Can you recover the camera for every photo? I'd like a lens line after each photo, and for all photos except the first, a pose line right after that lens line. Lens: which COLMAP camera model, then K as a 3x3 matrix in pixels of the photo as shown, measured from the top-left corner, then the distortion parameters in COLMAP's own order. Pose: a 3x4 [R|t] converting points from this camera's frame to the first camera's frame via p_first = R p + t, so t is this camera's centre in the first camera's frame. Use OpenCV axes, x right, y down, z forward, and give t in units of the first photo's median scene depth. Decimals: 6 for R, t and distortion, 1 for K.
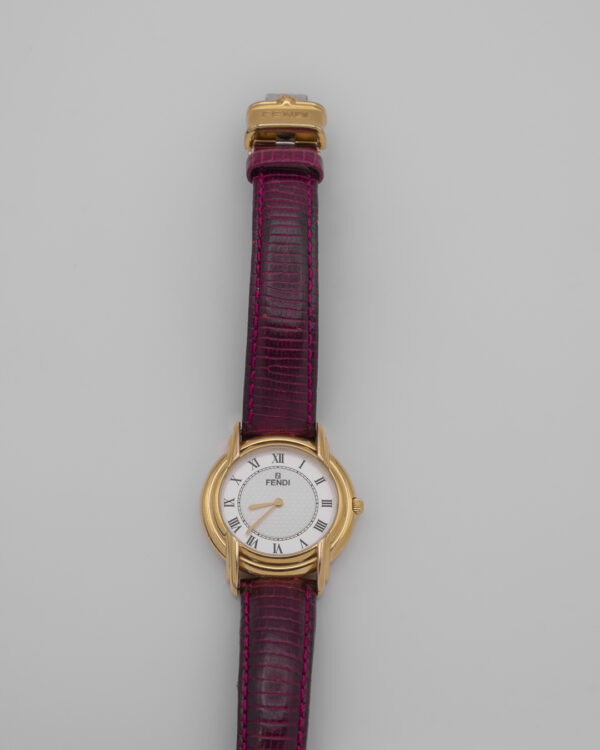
lens RADIAL K [[1435.8, 0, 300.0], [0, 1435.8, 375.0], [0, 0, 1]] dist [0.211691, -0.059259]
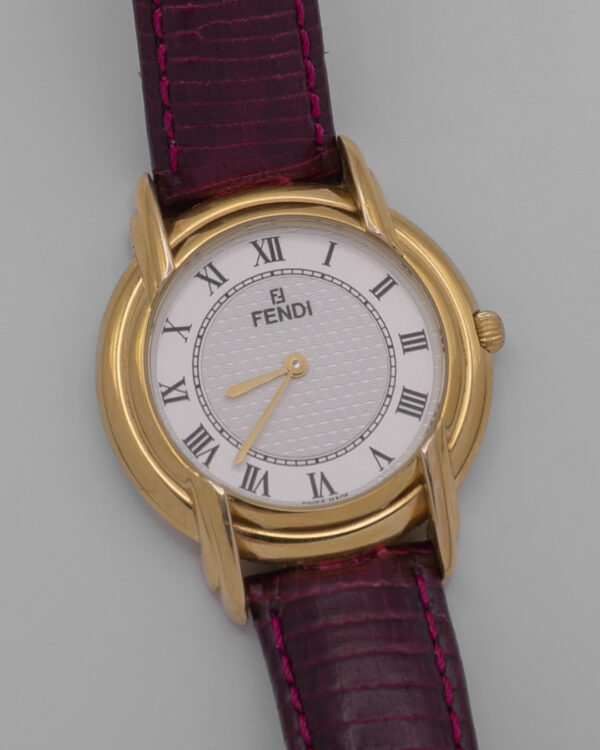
lens RADIAL K [[1435.8, 0, 300.0], [0, 1435.8, 375.0], [0, 0, 1]] dist [0.211691, -0.059259]
pose [[0.976233, -0.213775, 0.035624, -0.028453], [0.196404, 0.942162, 0.271582, -0.016777], [-0.091621, -0.258130, 0.961756, 0.615155]]
